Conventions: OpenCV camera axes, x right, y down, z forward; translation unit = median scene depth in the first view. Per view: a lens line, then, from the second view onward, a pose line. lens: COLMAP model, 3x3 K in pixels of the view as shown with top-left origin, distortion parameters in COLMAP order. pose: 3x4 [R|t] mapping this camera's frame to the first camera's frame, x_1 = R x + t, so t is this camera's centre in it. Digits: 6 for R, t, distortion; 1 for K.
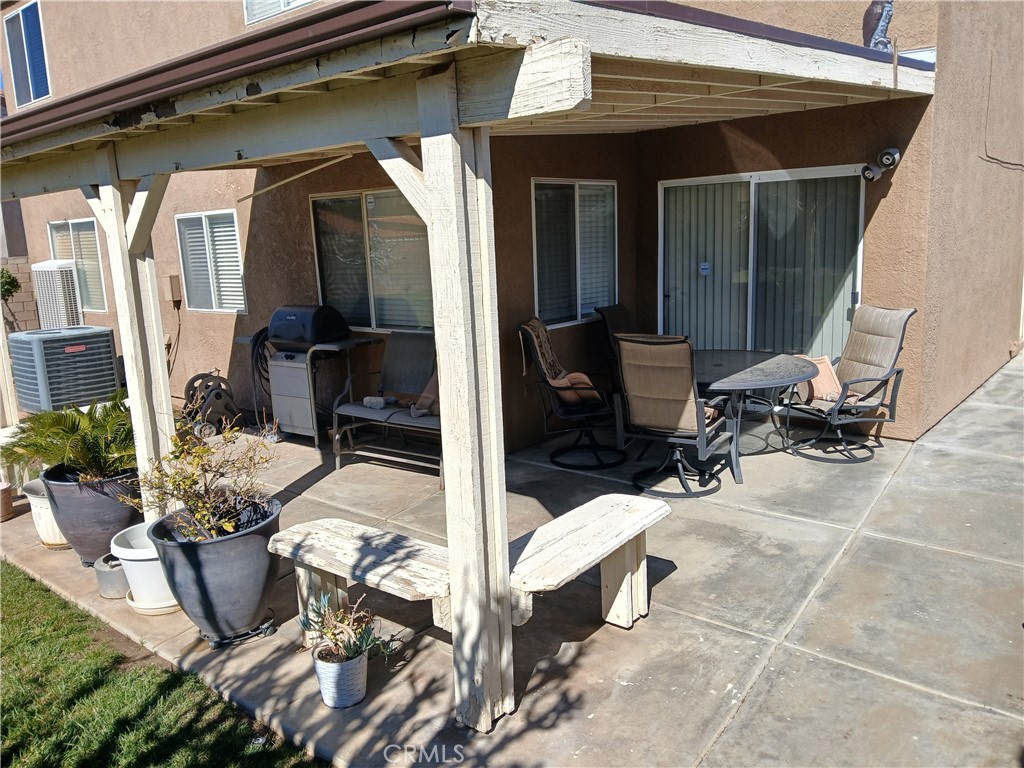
lens RADIAL K [[796.5, 0, 512.0], [0, 796.5, 384.0], [0, 0, 1]] dist [0.075313, -0.145201]
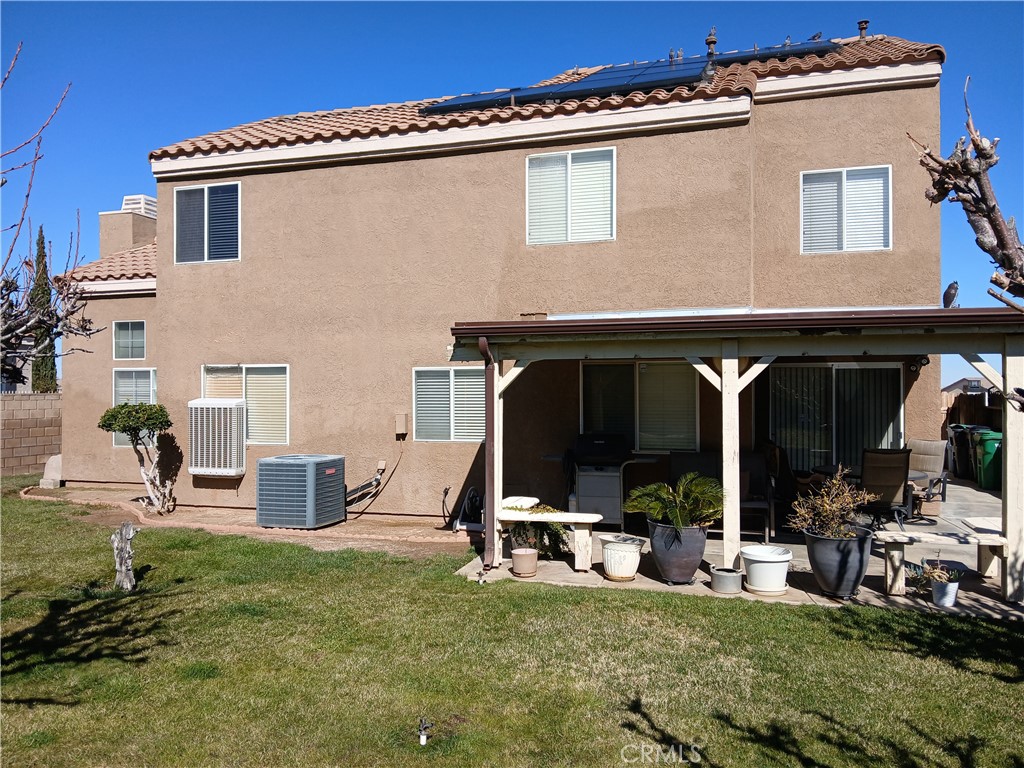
lens RADIAL K [[778.7, 0, 512.0], [0, 778.7, 384.0], [0, 0, 1]] dist [0.102448, -0.219567]
pose [[0.924210, 0.042684, 0.379492, -0.969455], [0.032861, 0.981159, -0.190385, 0.079321], [-0.380468, 0.188426, 0.905395, -0.253537]]
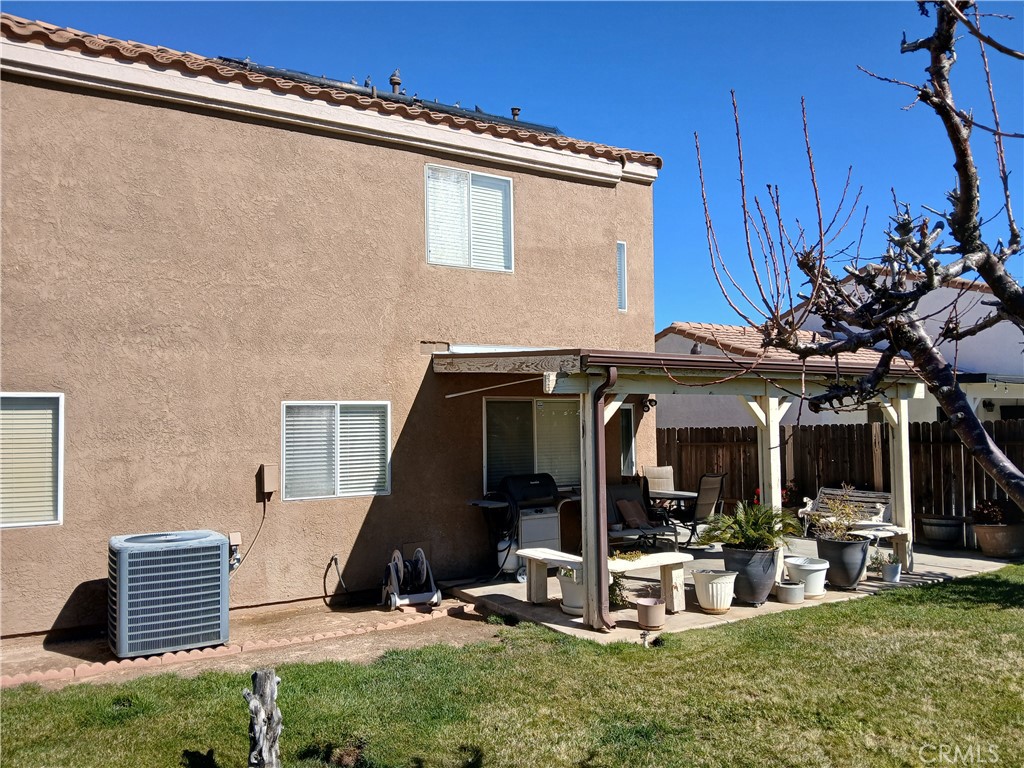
lens RADIAL K [[780.0, 0, 501.1], [0, 780.0, 383.3], [0, 0, 1]] dist [0.065466, -0.144617]
pose [[0.334604, 0.091148, 0.937940, -1.577936], [0.172373, 0.972599, -0.156009, -0.050644], [-0.926460, 0.213877, 0.309724, 0.597573]]
